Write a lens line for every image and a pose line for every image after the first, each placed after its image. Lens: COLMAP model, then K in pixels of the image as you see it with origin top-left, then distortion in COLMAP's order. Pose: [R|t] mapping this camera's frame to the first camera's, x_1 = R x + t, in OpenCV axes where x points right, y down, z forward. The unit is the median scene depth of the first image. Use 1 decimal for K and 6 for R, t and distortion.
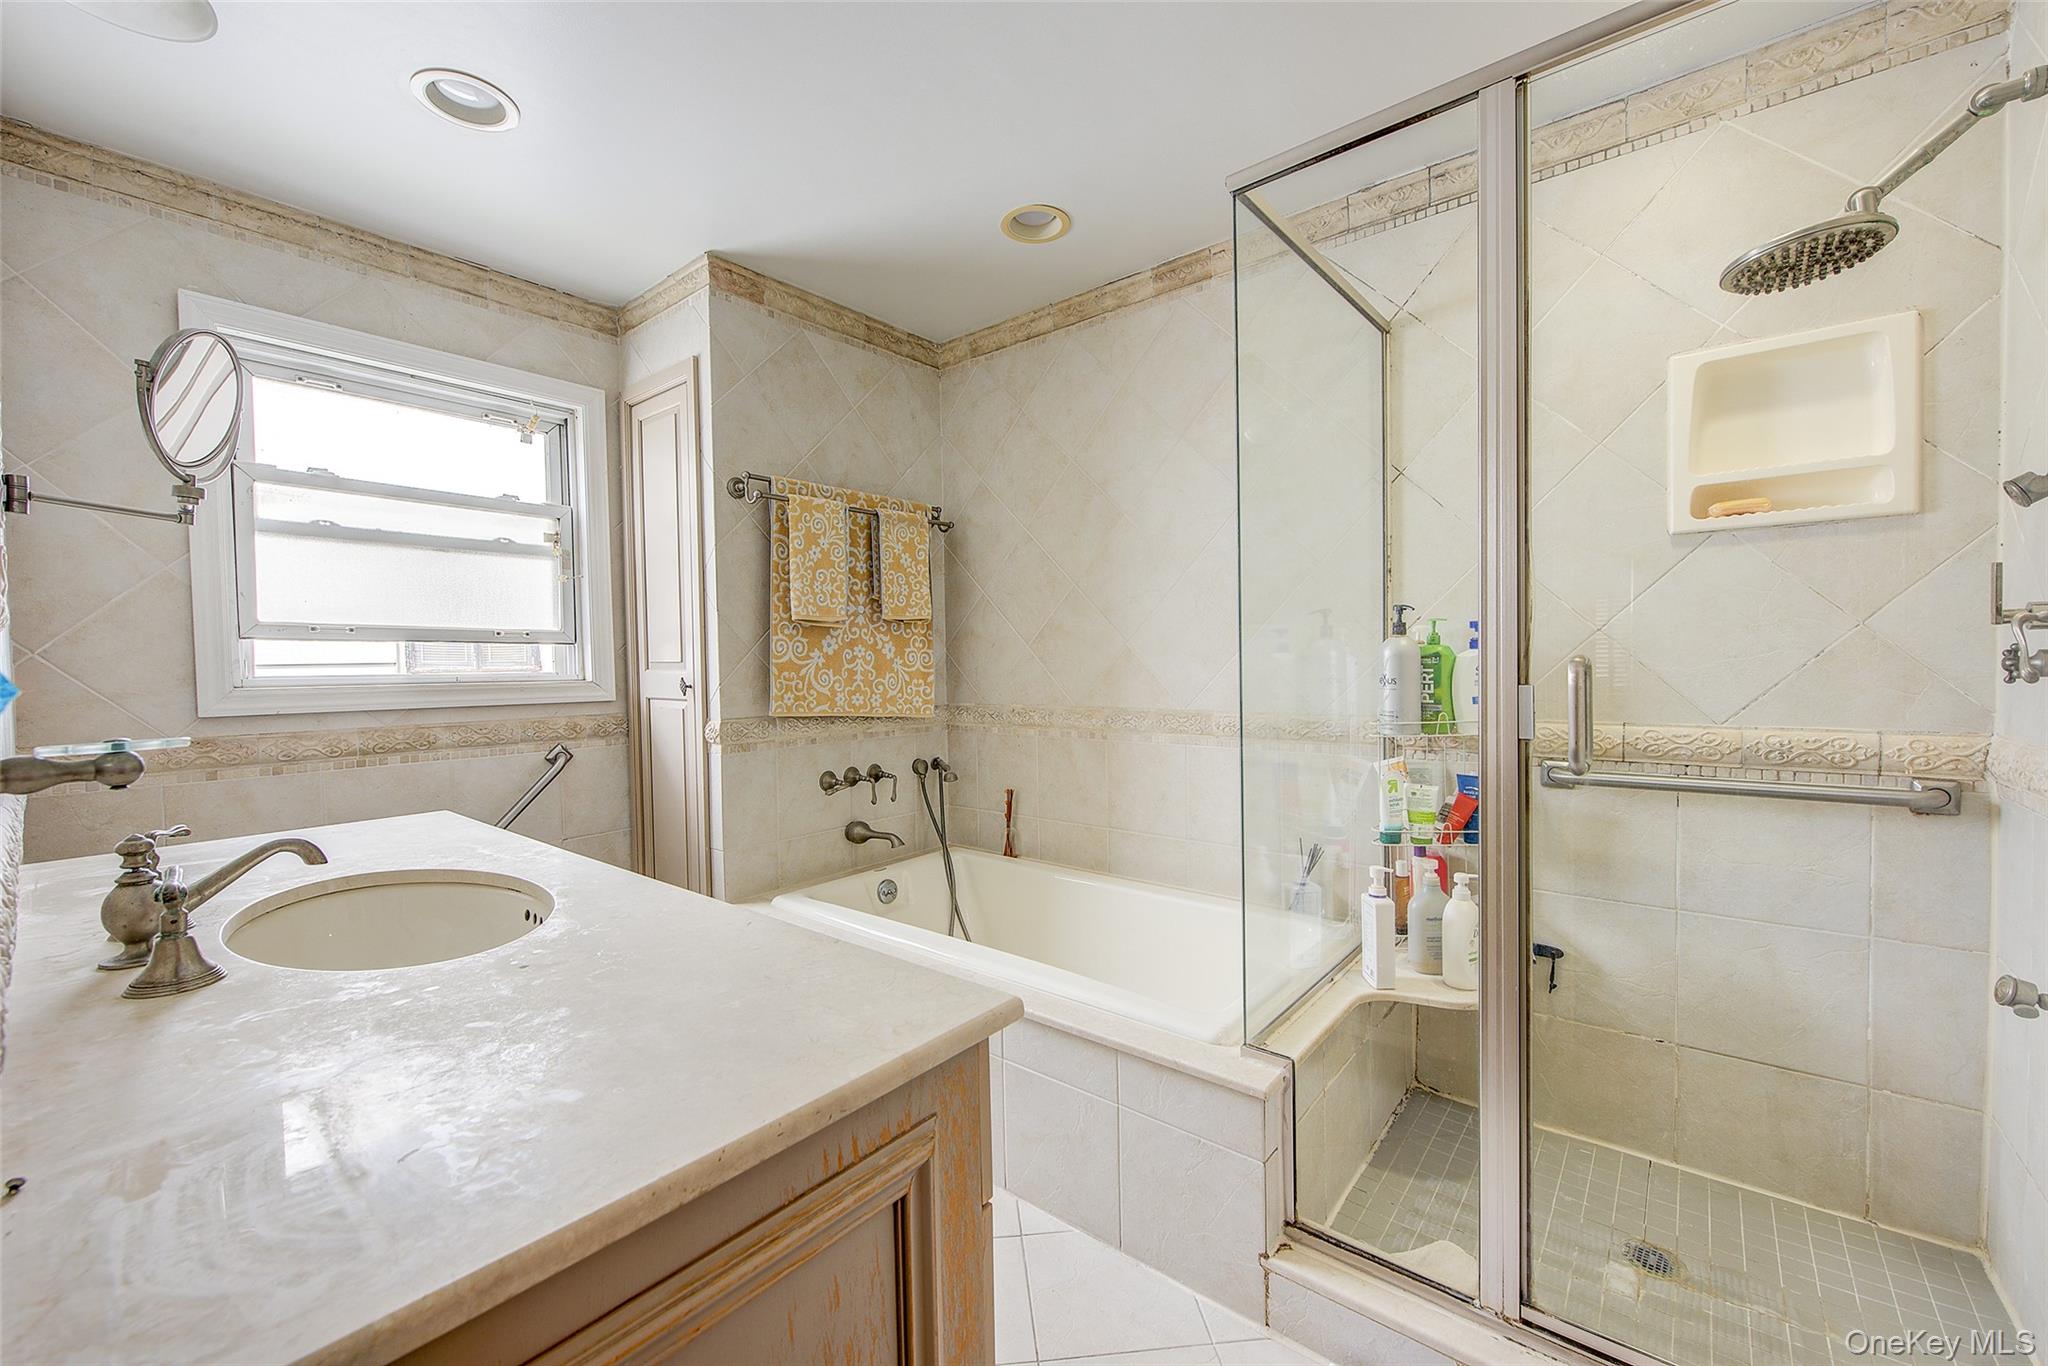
lens RADIAL K [[810.8, 0, 1024.1], [0, 810.8, 690.0], [0, 0, 1]] dist [-0.000752, -0.001718]
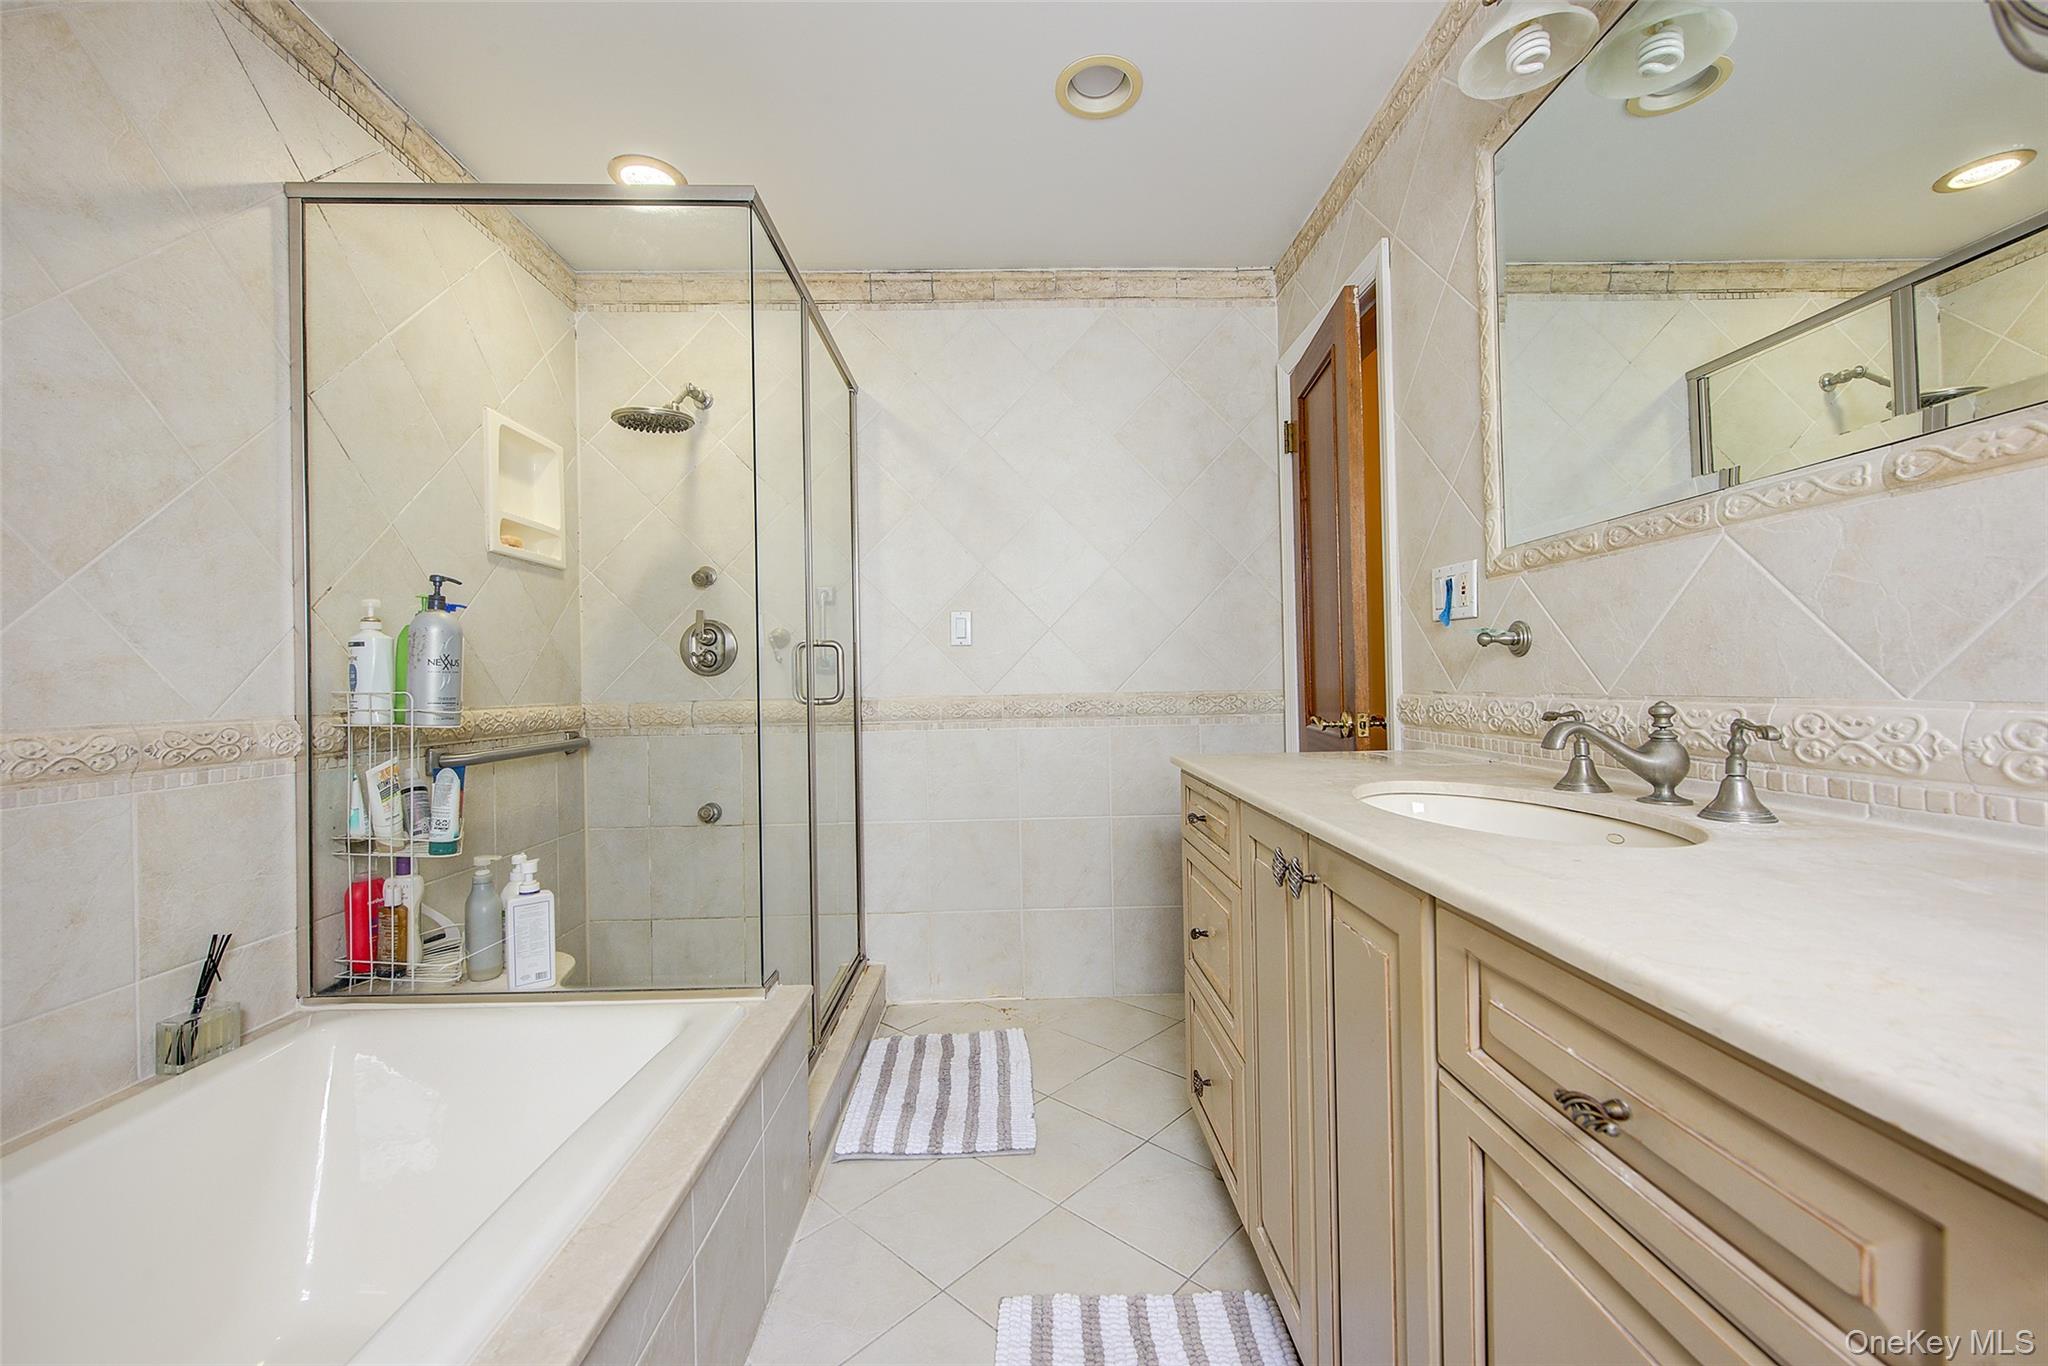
lens RADIAL K [[810.8, 0, 1024.6], [0, 810.8, 674.6], [0, 0, 1]] dist [-0.000752, -0.001718]
pose [[-0.649122, 0.013247, 0.760569, -0.681170], [0.024104, 0.999704, 0.003160, 0.009373], [-0.760303, 0.020384, -0.649249, 1.234512]]
